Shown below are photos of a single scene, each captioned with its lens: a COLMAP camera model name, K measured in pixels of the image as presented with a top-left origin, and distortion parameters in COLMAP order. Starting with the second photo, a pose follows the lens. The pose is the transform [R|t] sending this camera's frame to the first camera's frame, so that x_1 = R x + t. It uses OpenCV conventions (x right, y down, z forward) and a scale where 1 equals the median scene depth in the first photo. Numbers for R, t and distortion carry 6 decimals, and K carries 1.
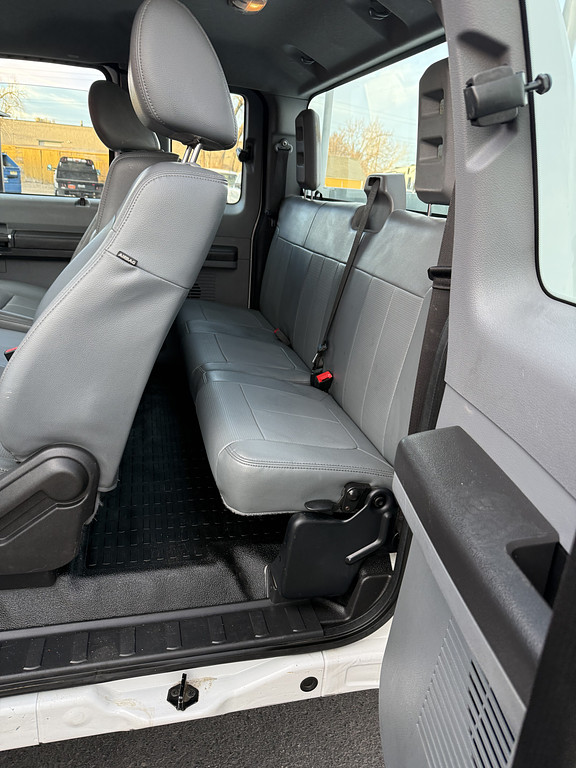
lens RADIAL K [[545.1, 0, 286.9], [0, 545.1, 369.3], [0, 0, 1]] dist [-0.005114, -0.004161]
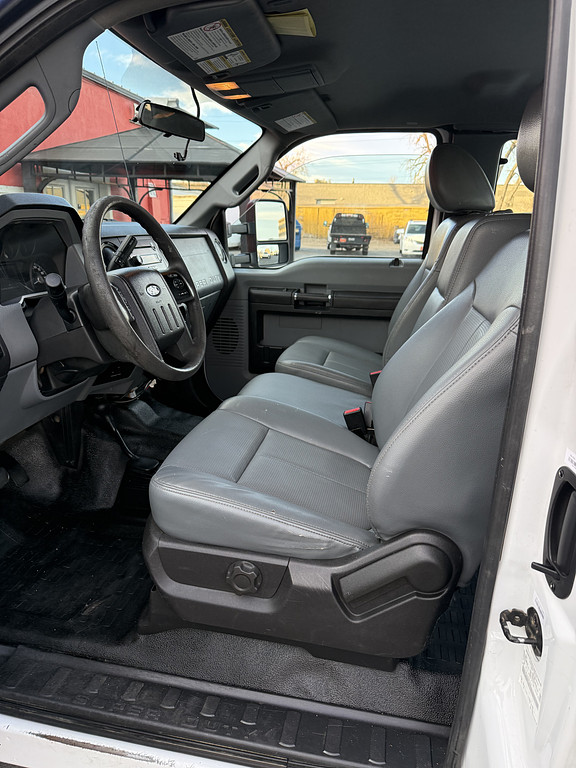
lens RADIAL K [[548.8, 0, 288.0], [0, 548.8, 384.0], [0, 0, 1]] dist [0.000271, -0.004587]
pose [[0.897767, 0.067211, -0.435312, -0.223818], [-0.093352, 0.994872, -0.038921, -0.052367], [0.430464, 0.075579, 0.899438, 0.019926]]
